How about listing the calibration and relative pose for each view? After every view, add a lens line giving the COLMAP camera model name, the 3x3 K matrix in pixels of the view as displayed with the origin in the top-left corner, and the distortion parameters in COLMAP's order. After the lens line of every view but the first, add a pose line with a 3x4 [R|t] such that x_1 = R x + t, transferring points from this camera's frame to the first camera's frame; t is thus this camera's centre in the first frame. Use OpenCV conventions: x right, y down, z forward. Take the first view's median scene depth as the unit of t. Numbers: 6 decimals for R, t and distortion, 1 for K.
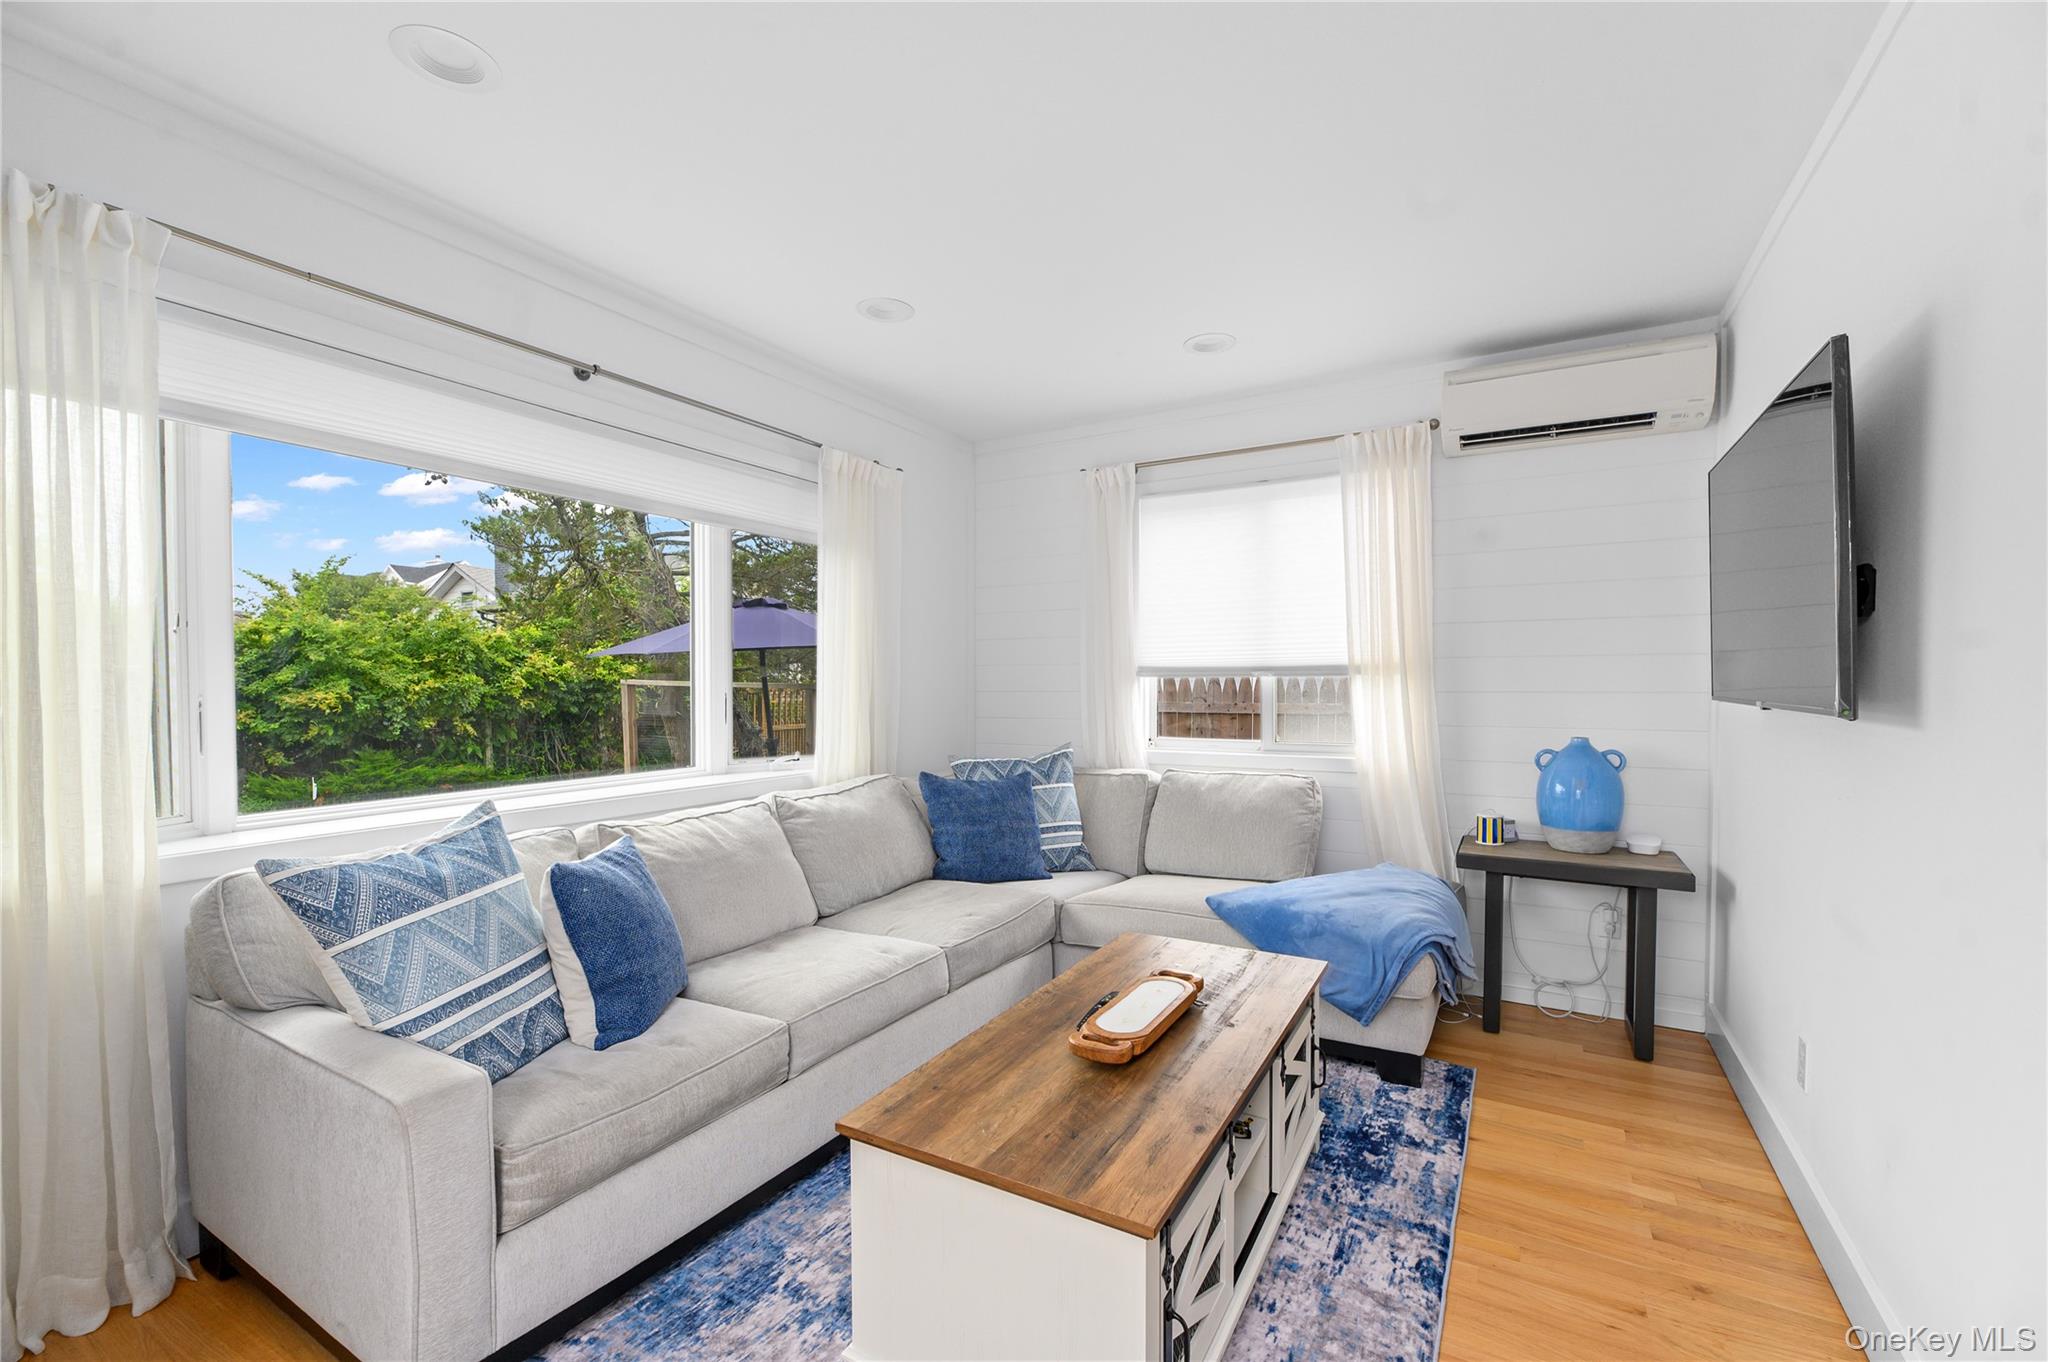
lens RADIAL K [[874.5, 0, 1025.8], [0, 874.5, 696.0], [0, 0, 1]] dist [-0.003933, -0.000147]
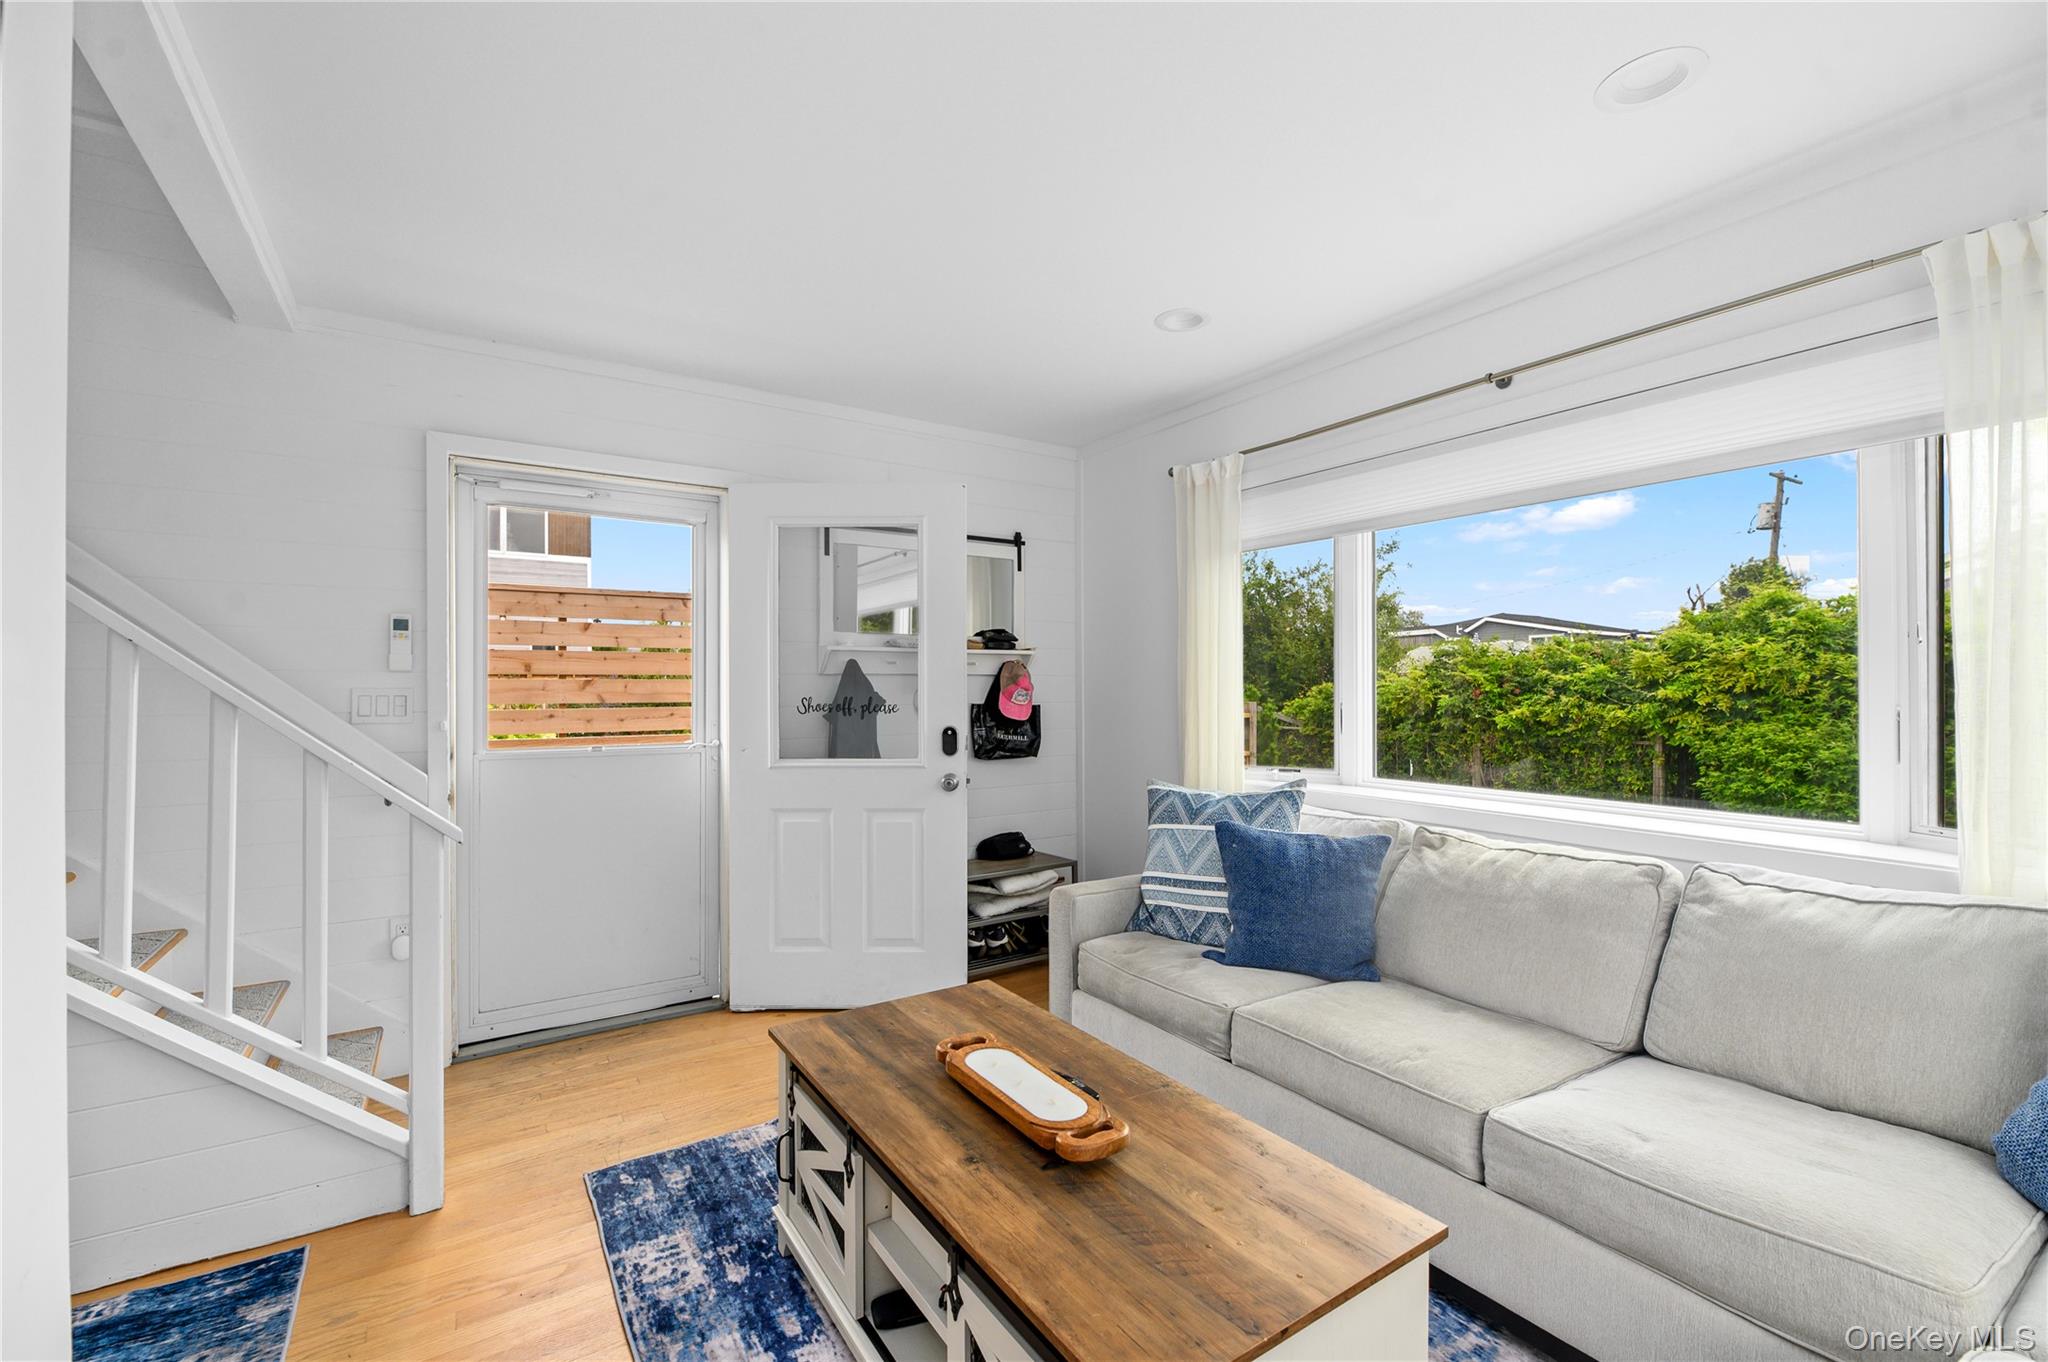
lens RADIAL K [[874.5, 0, 1027.0], [0, 874.5, 675.7], [0, 0, 1]] dist [-0.003933, -0.000147]
pose [[-0.462160, -0.007177, -0.886768, 0.895656], [-0.011305, 0.999934, -0.002201, -0.037016], [0.886725, 0.009008, -0.462210, 1.411823]]
